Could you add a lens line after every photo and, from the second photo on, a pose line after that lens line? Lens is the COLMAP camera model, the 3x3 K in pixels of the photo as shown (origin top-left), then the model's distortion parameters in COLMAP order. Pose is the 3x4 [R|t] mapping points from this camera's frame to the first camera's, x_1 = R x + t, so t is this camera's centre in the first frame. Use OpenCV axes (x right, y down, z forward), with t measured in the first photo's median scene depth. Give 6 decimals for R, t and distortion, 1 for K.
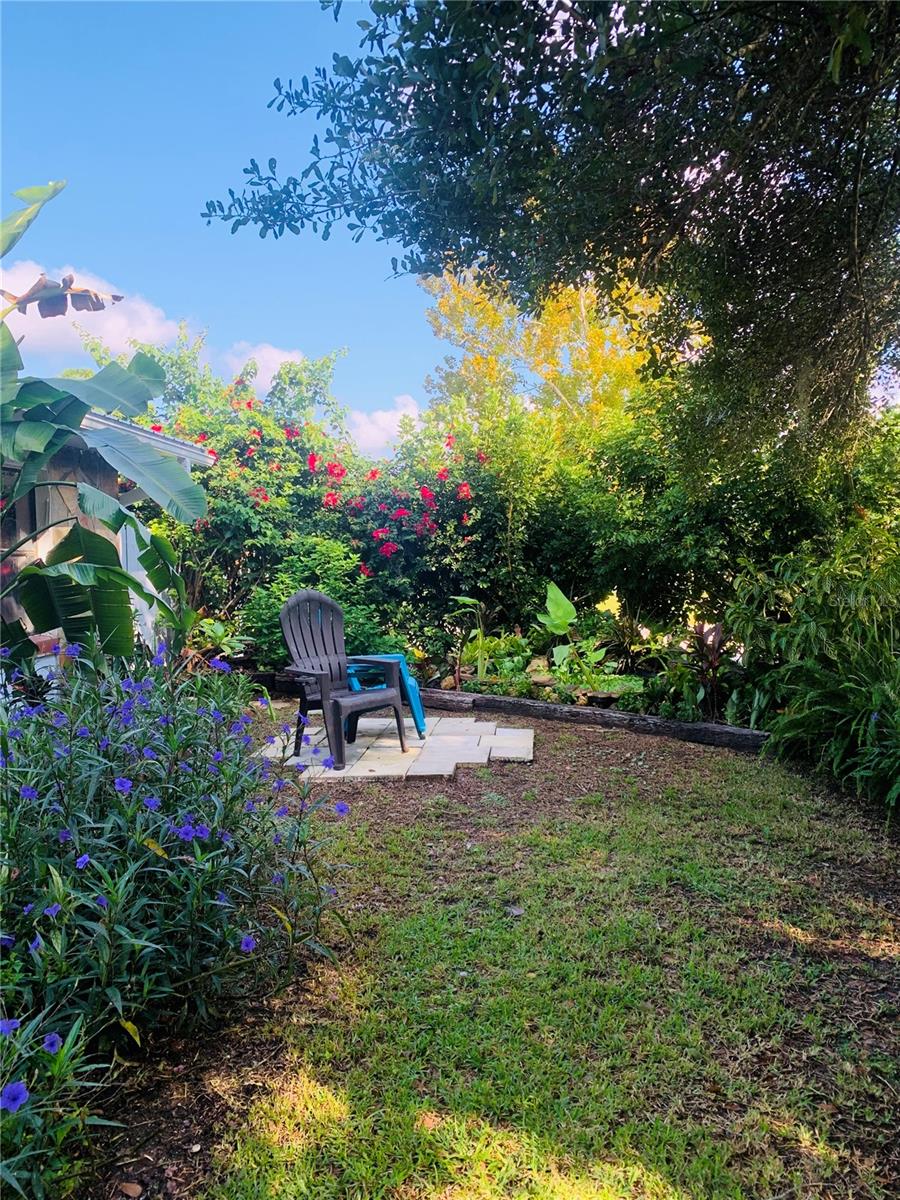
lens RADIAL K [[917.9, 0, 451.4], [0, 917.9, 600.7], [0, 0, 1]] dist [0.012321, -0.004567]
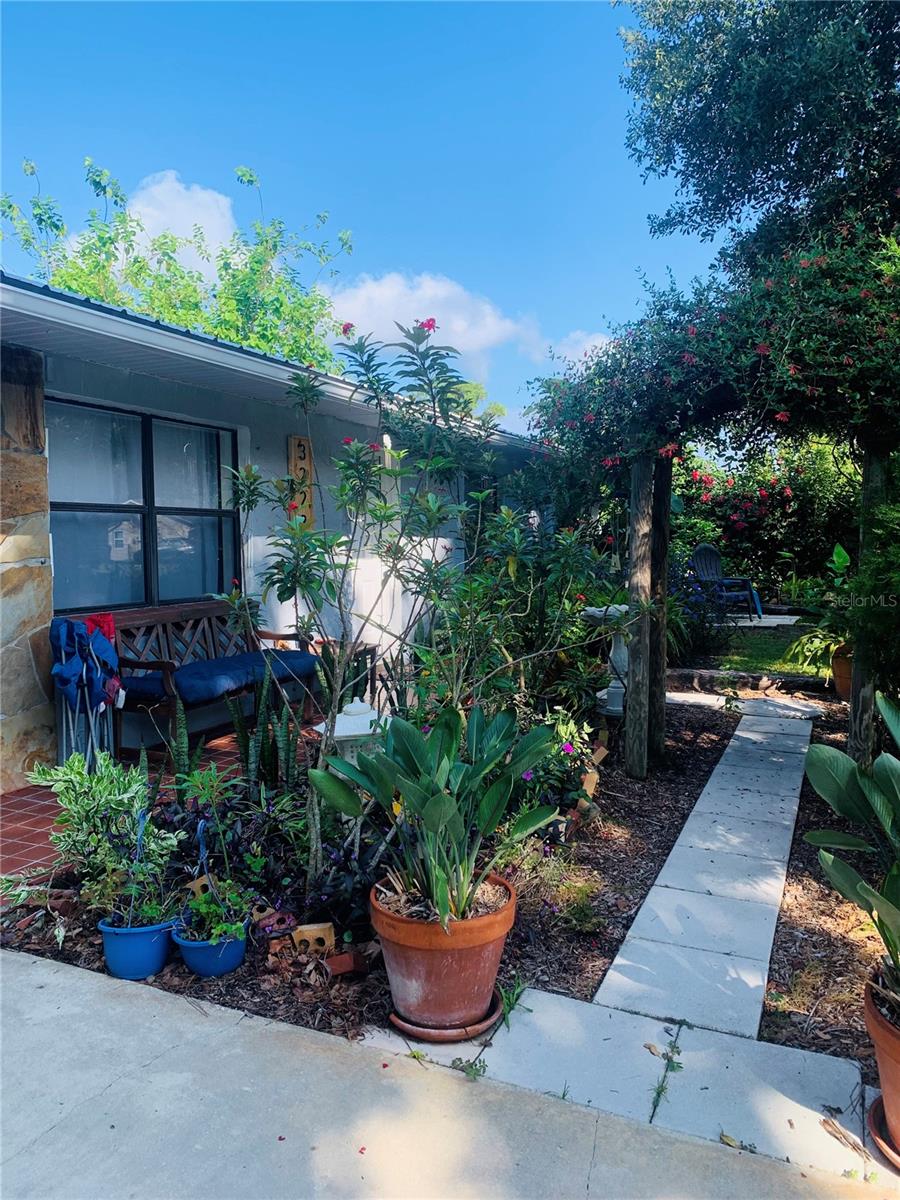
lens RADIAL K [[917.9, 0, 446.0], [0, 917.9, 603.7], [0, 0, 1]] dist [0.012321, -0.004567]
pose [[0.943343, 0.032885, -0.330186, -0.012844], [-0.026877, 0.999380, 0.022747, 0.064622], [0.330729, -0.012584, 0.943642, -0.805501]]
